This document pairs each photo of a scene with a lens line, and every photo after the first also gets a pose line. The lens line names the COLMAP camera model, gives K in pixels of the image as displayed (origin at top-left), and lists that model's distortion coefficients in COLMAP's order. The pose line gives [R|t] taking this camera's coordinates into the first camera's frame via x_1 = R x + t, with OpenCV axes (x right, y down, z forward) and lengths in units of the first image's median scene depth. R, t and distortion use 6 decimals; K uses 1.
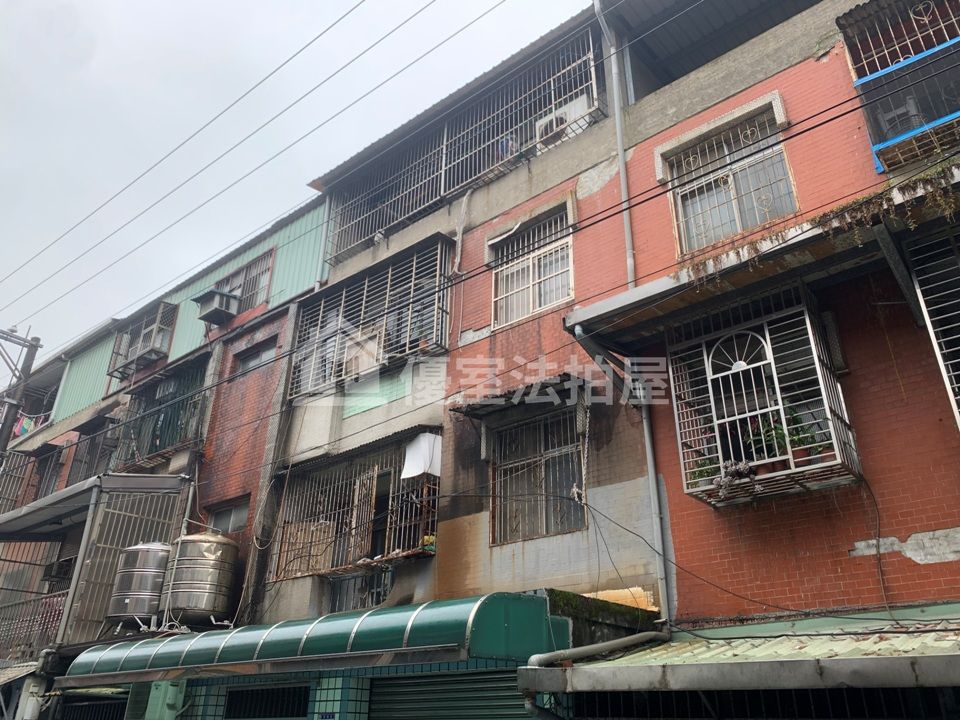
lens RADIAL K [[731.7, 0, 486.0], [0, 731.7, 354.4], [0, 0, 1]] dist [0.125637, -0.301926]
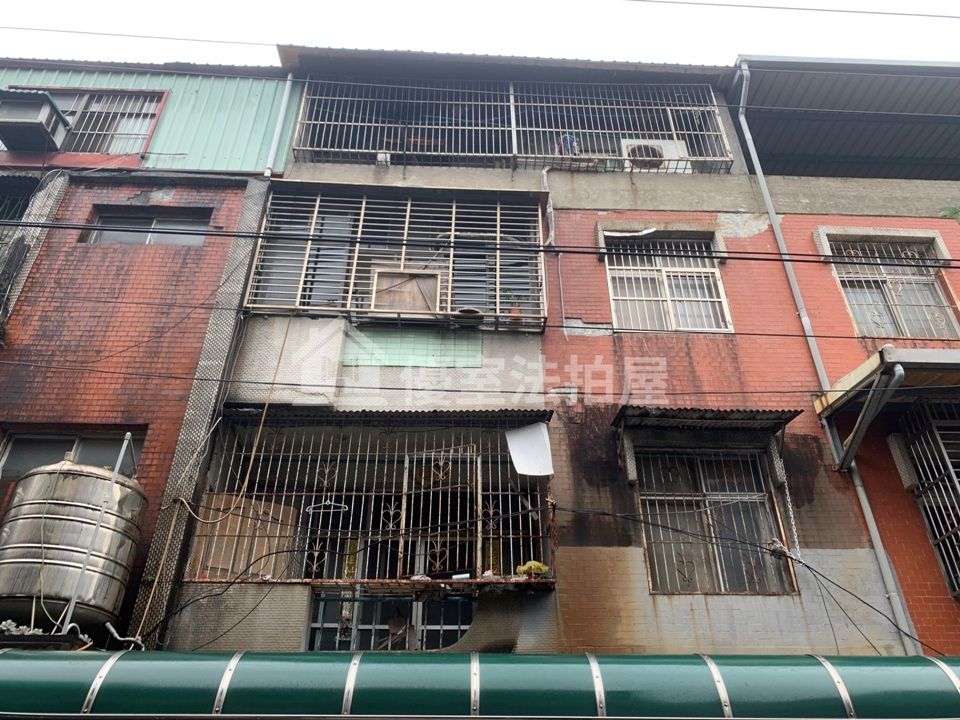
lens RADIAL K [[731.7, 0, 486.0], [0, 731.7, 354.4], [0, 0, 1]] dist [0.125637, -0.301926]
pose [[0.746545, 0.366516, 0.555281, -0.583076], [-0.299170, 0.930378, -0.211884, 0.223495], [-0.594280, -0.007942, 0.804219, 0.447480]]
